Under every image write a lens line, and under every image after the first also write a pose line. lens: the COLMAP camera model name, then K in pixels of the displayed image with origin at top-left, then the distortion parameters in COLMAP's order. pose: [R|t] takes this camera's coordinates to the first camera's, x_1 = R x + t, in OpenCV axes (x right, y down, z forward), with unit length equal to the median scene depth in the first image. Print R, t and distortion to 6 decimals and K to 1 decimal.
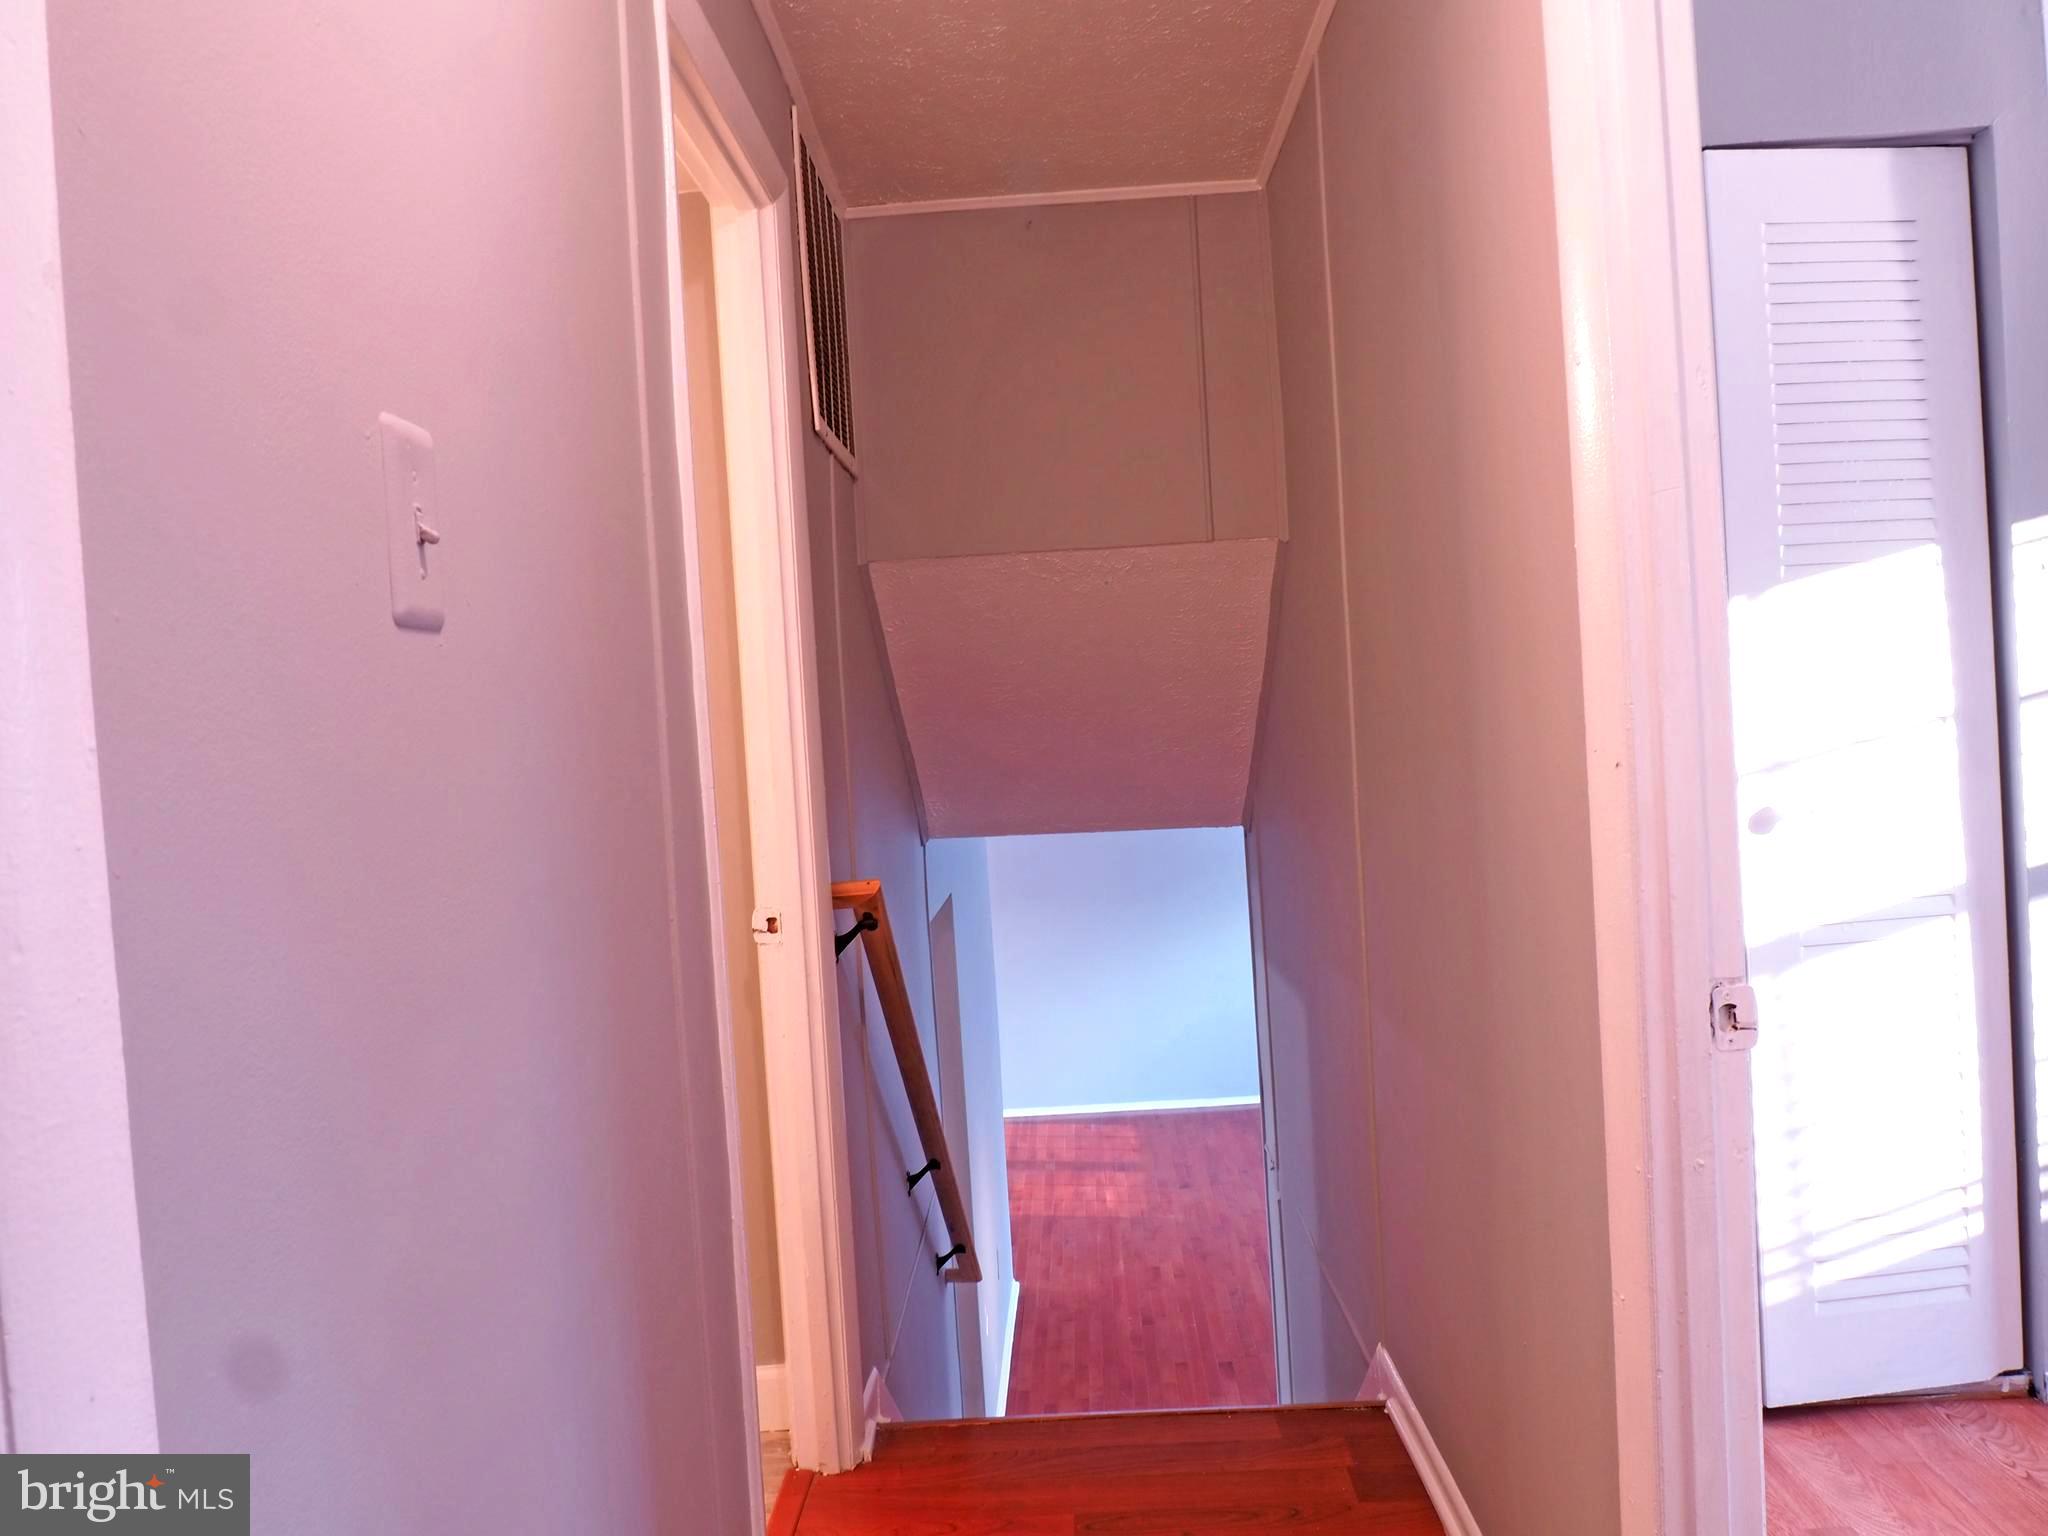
lens RADIAL K [[1398.9, 0, 1014.5], [0, 1398.9, 755.4], [0, 0, 1]] dist [-0.028969, 0.006326]
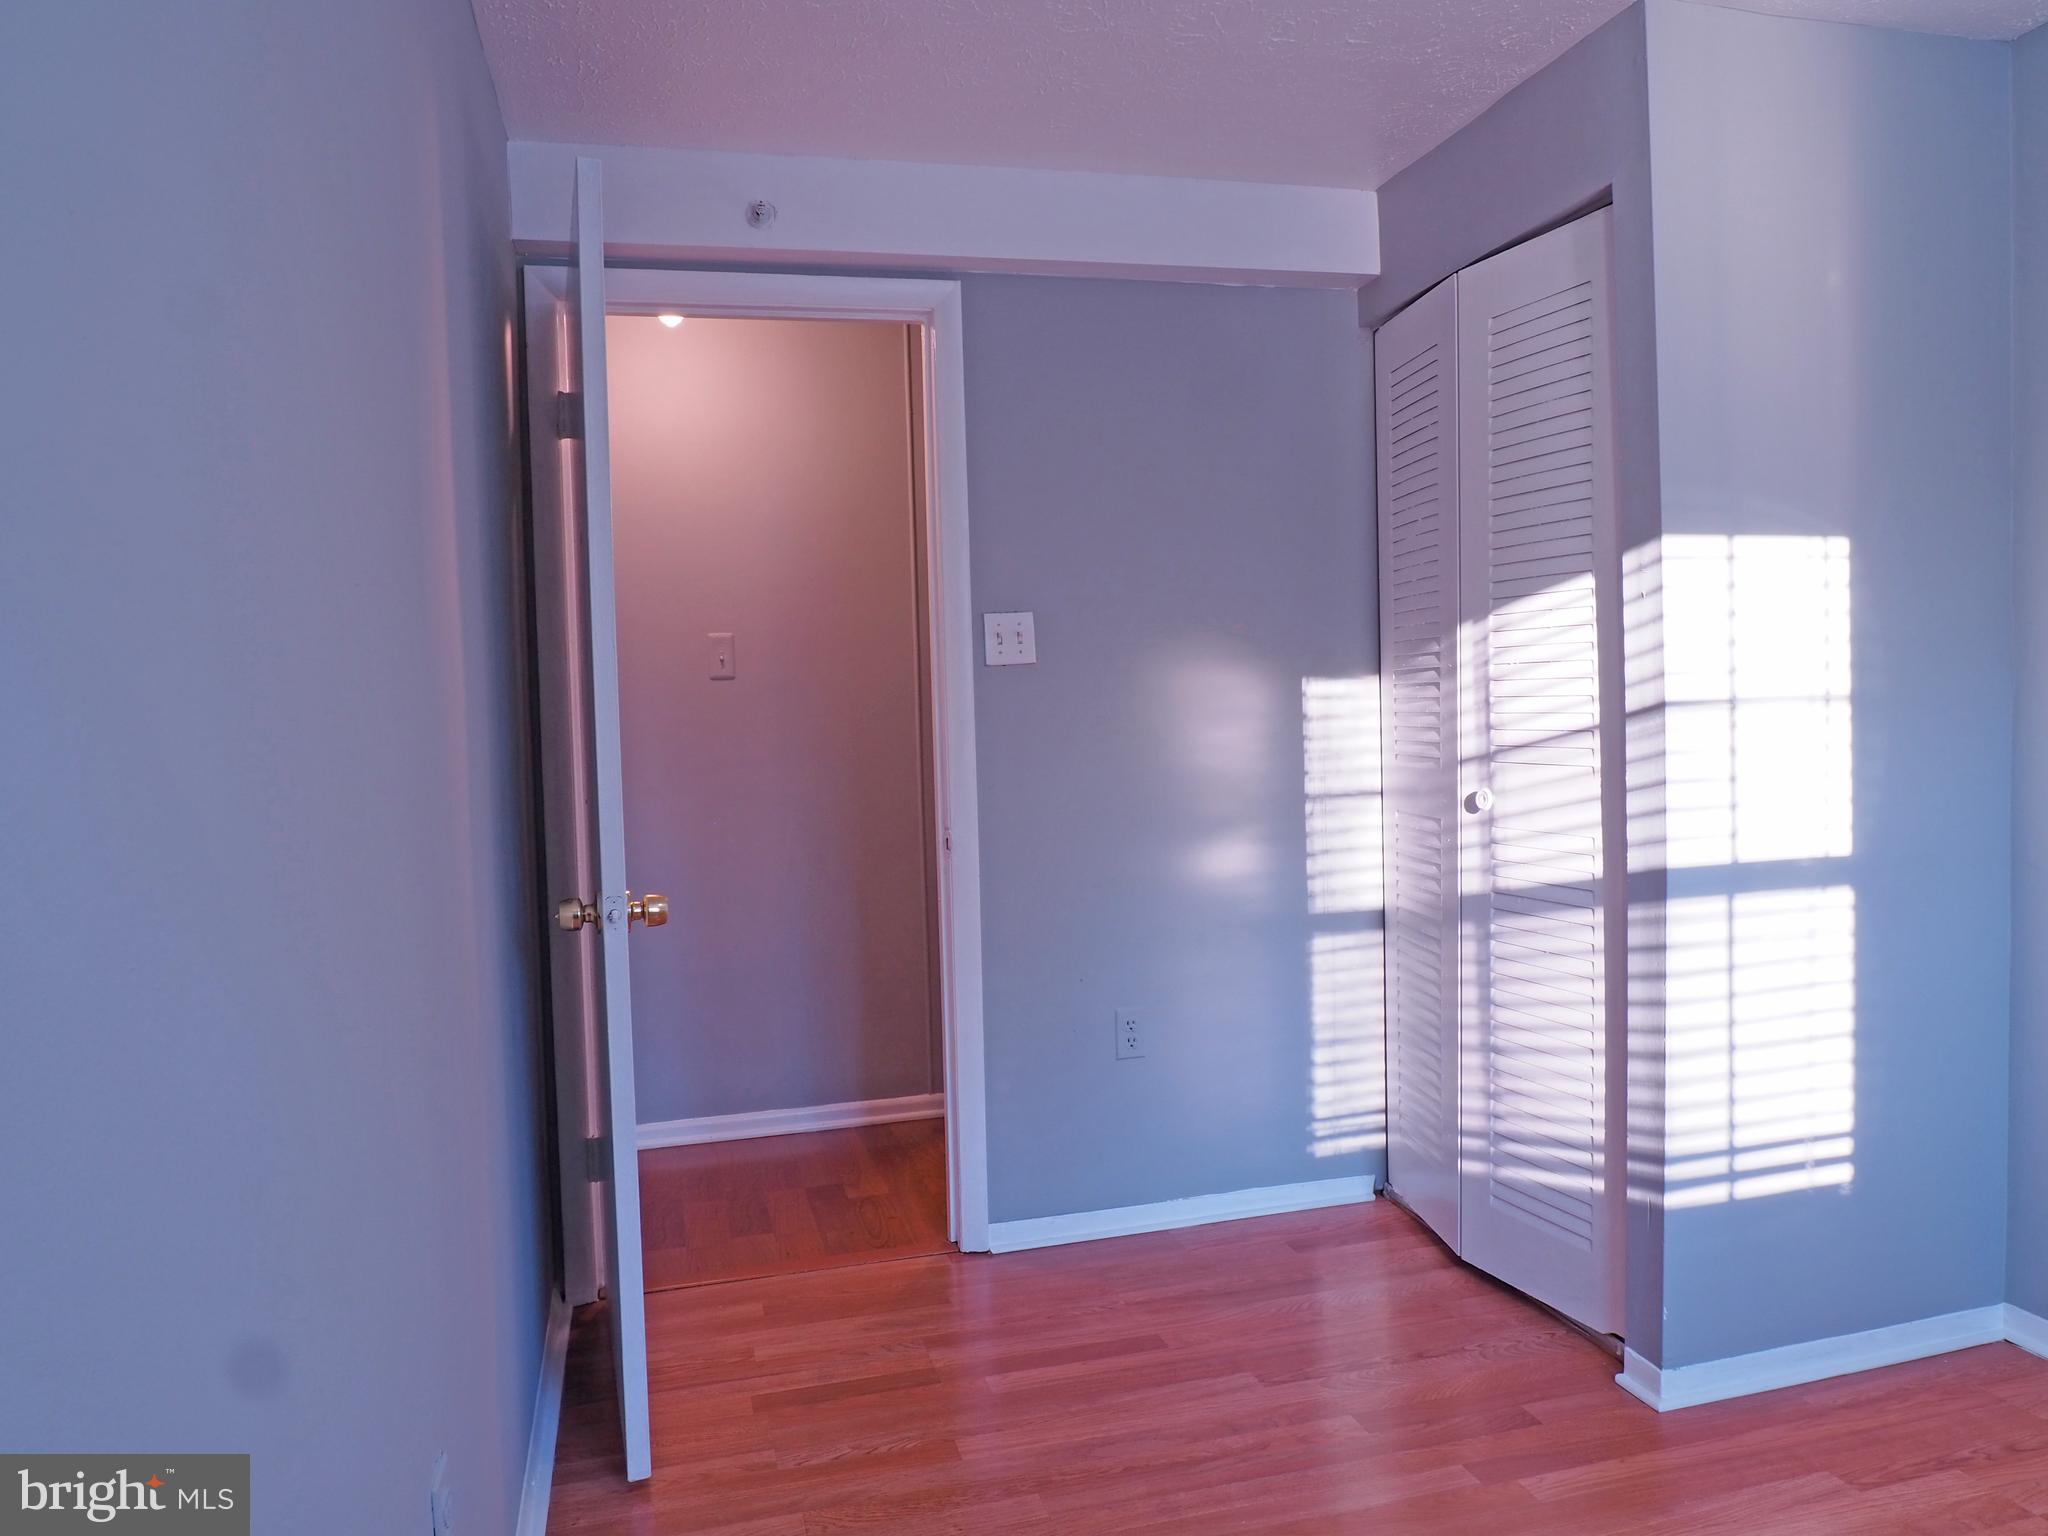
lens RADIAL K [[1398.9, 0, 1014.5], [0, 1398.9, 755.4], [0, 0, 1]] dist [-0.028969, 0.006326]
pose [[0.283196, 0.090238, -0.954807, 1.623251], [-0.014526, 0.995853, 0.089809, -0.103101], [0.958952, -0.011564, 0.283333, 0.240170]]
